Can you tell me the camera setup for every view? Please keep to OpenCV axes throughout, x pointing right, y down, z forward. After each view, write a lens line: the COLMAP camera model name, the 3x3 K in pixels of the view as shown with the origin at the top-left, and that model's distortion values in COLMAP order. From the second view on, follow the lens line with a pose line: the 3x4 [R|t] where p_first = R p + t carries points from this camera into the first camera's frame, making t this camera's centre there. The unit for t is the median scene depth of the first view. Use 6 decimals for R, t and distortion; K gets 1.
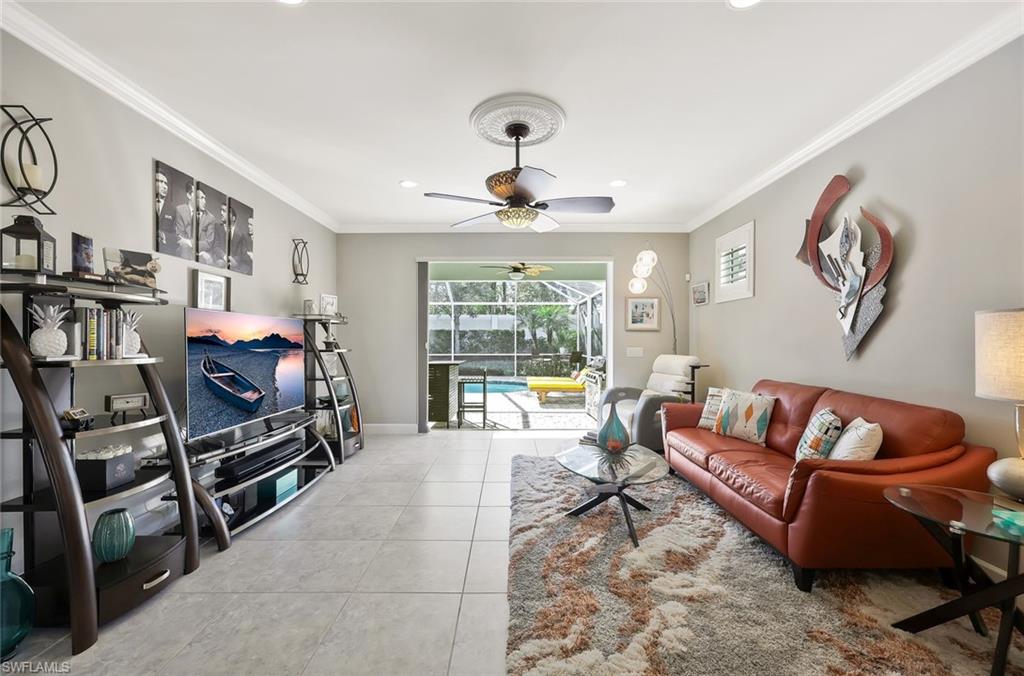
lens RADIAL K [[418.7, 0, 512.1], [0, 418.7, 337.7], [0, 0, 1]] dist [-0.000793, 0.000106]
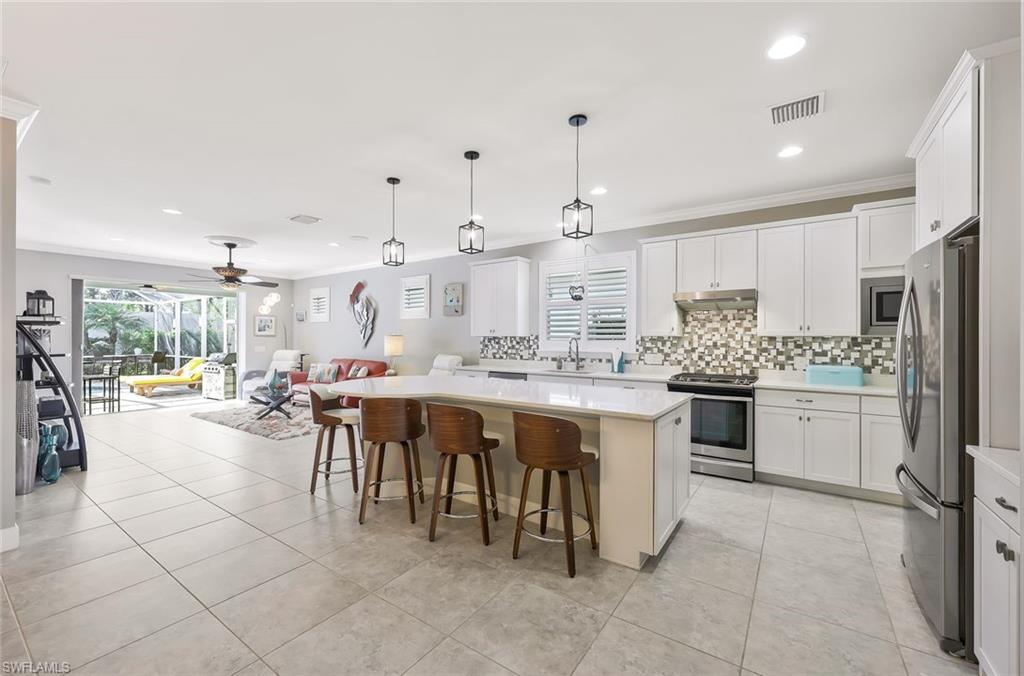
lens RADIAL K [[418.7, 0, 508.4], [0, 418.7, 338.7], [0, 0, 1]] dist [-0.000793, 0.000106]
pose [[0.577468, 0.000814, 0.816413, -0.790251], [-0.004579, 0.999987, 0.002241, -0.022400], [-0.816400, -0.005033, 0.577465, -1.211954]]
